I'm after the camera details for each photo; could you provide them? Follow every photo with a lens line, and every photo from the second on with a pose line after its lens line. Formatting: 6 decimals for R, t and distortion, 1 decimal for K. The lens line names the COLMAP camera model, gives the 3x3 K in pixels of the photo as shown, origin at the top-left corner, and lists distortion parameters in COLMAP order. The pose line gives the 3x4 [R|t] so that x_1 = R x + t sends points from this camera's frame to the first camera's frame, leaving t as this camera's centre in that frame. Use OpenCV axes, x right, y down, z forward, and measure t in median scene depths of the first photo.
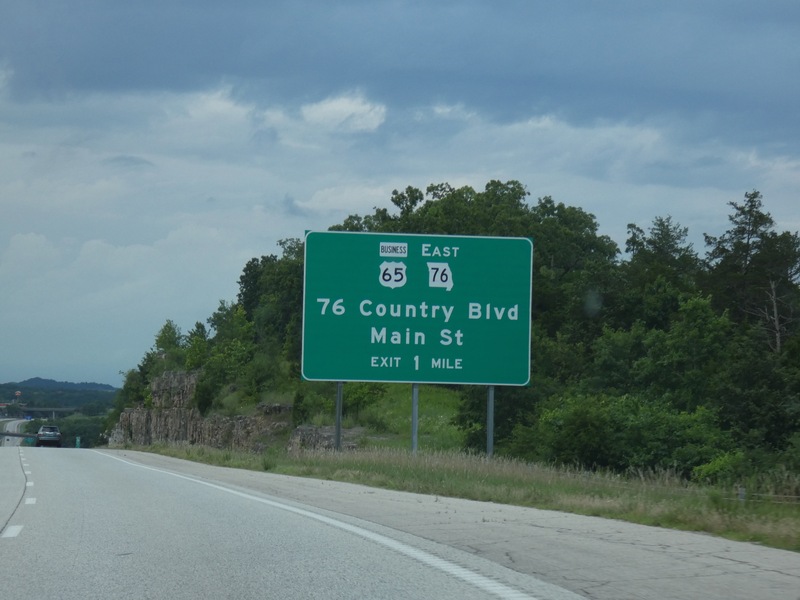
lens RADIAL K [[2208.4, 0, 400.0], [0, 2208.4, 300.0], [0, 0, 1]] dist [1.539954, -31.109223]
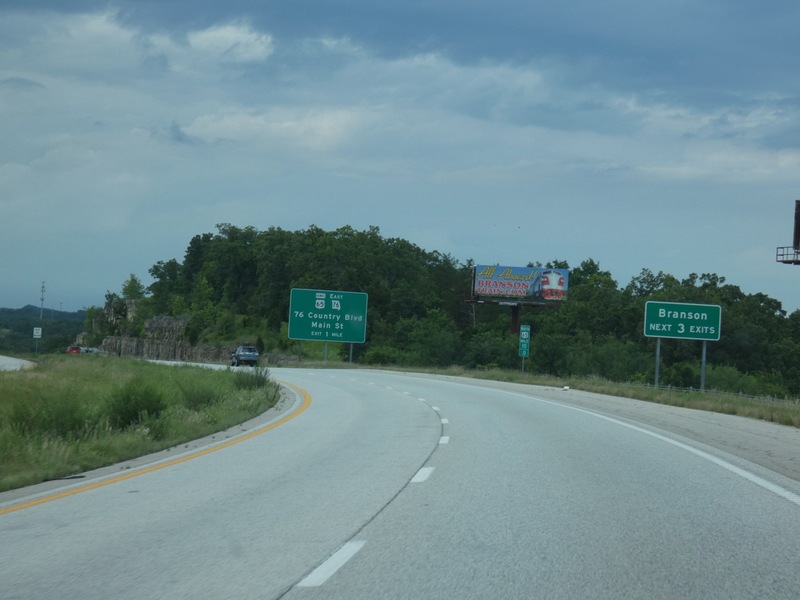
lens RADIAL K [[2208.4, 0, 400.0], [0, 2208.4, 300.0], [0, 0, 1]] dist [1.539954, -31.109223]
pose [[0.997724, 0.038511, 0.055350, -0.020731], [-0.040176, 0.998763, 0.029284, -0.036907], [-0.054154, -0.031441, 0.998037, -0.670826]]
